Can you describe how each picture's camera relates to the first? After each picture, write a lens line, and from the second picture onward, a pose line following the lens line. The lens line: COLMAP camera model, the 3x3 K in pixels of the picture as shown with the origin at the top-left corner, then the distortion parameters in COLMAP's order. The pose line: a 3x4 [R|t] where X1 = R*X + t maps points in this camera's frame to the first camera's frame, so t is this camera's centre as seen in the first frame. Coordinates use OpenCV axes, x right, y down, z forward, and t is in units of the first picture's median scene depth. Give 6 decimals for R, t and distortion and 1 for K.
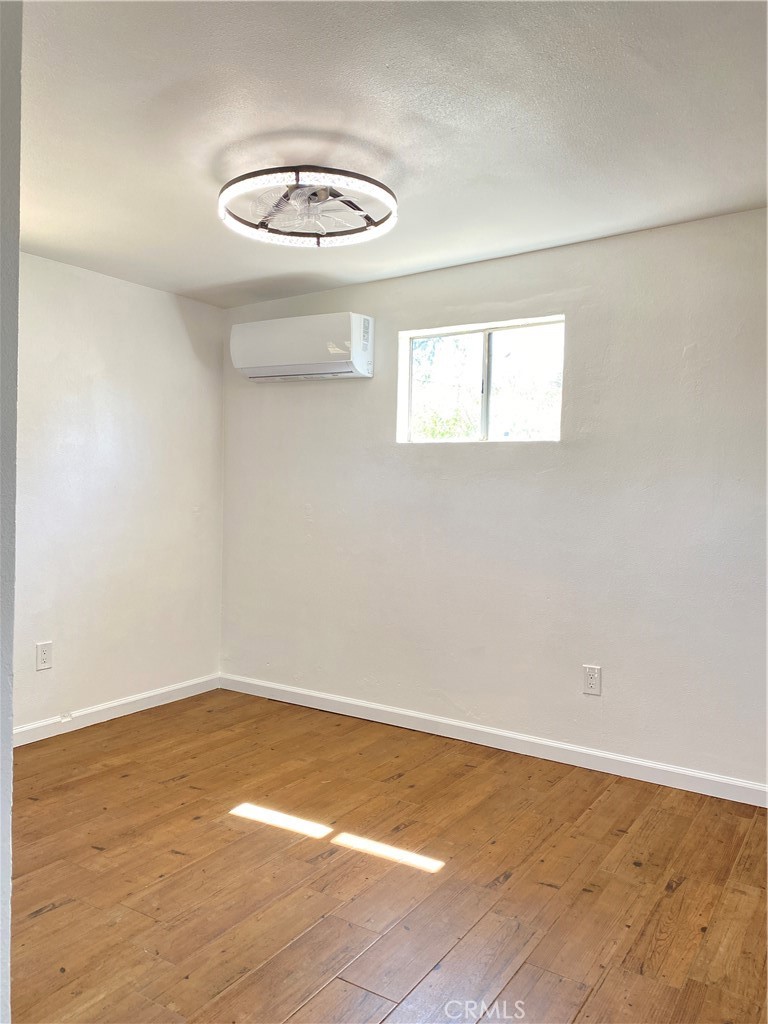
lens RADIAL K [[777.1, 0, 388.7], [0, 777.1, 509.0], [0, 0, 1]] dist [0.081432, -0.127632]
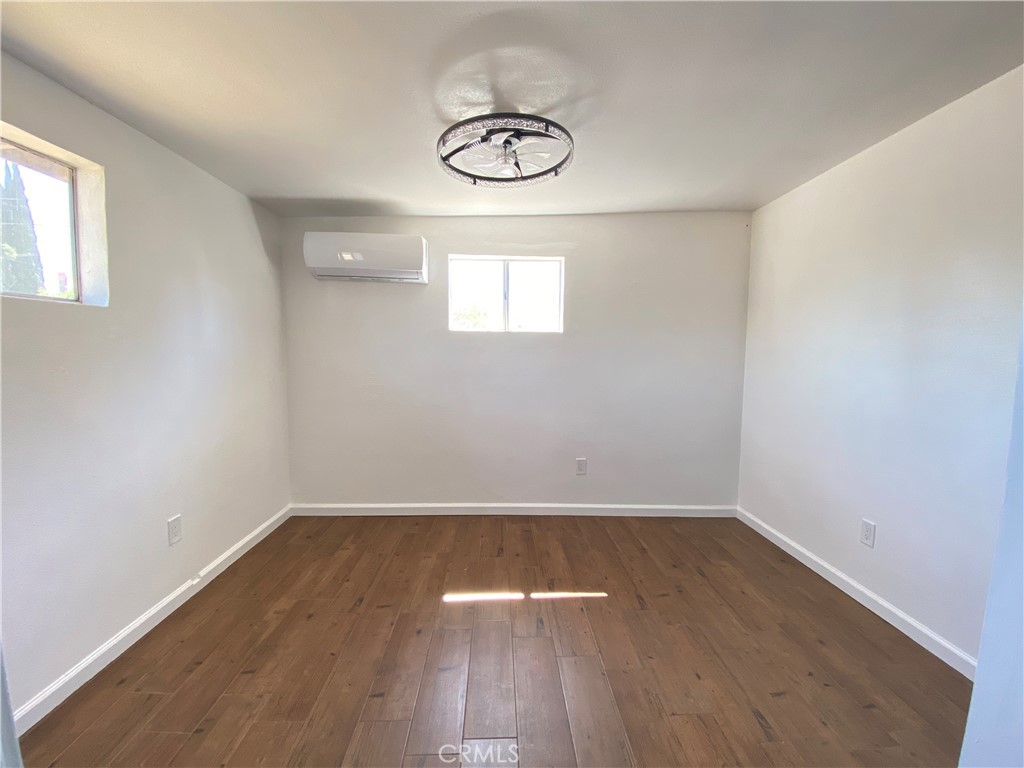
lens RADIAL K [[415.8, 0, 512.0], [0, 415.8, 384.0], [0, 0, 1]] dist [0.035044, -0.027588]
pose [[0.824307, -0.055561, 0.563409, -0.371574], [0.019340, 0.997355, 0.070059, -0.038218], [-0.565812, -0.046854, 0.823202, 0.292553]]
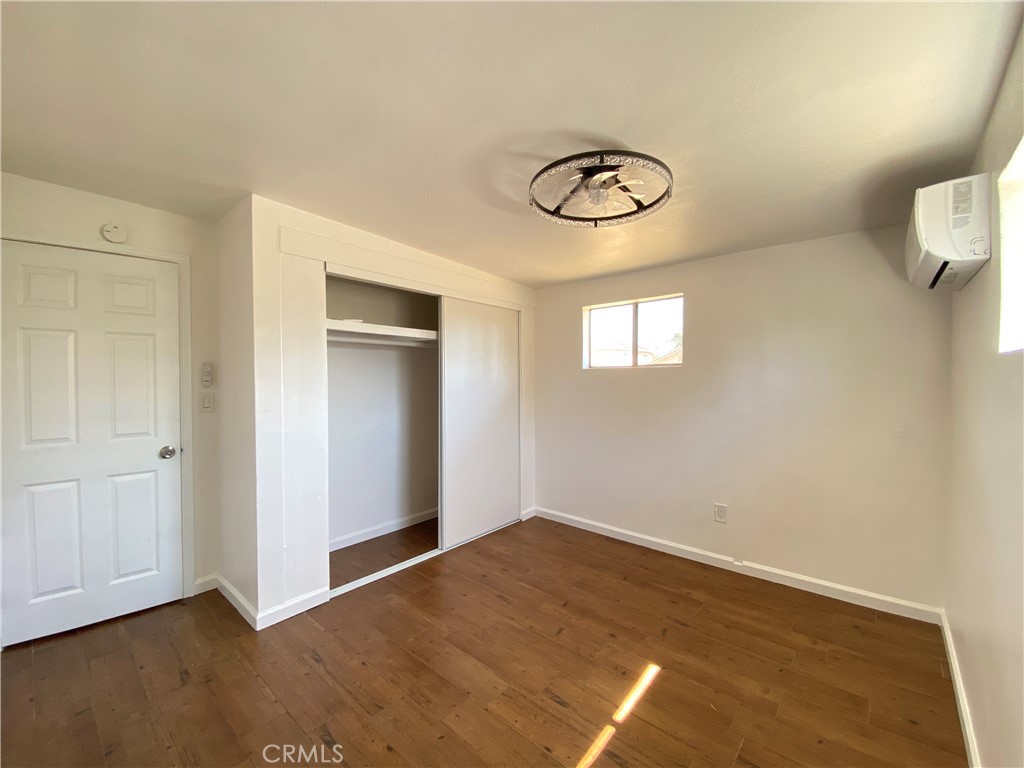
lens RADIAL K [[415.8, 0, 512.0], [0, 415.8, 384.0], [0, 0, 1]] dist [0.035044, -0.027588]
pose [[-0.139172, -0.005506, -0.990253, 0.430741], [-0.030560, 0.999532, -0.001263, -0.051215], [0.989797, 0.030086, -0.139275, 0.704973]]
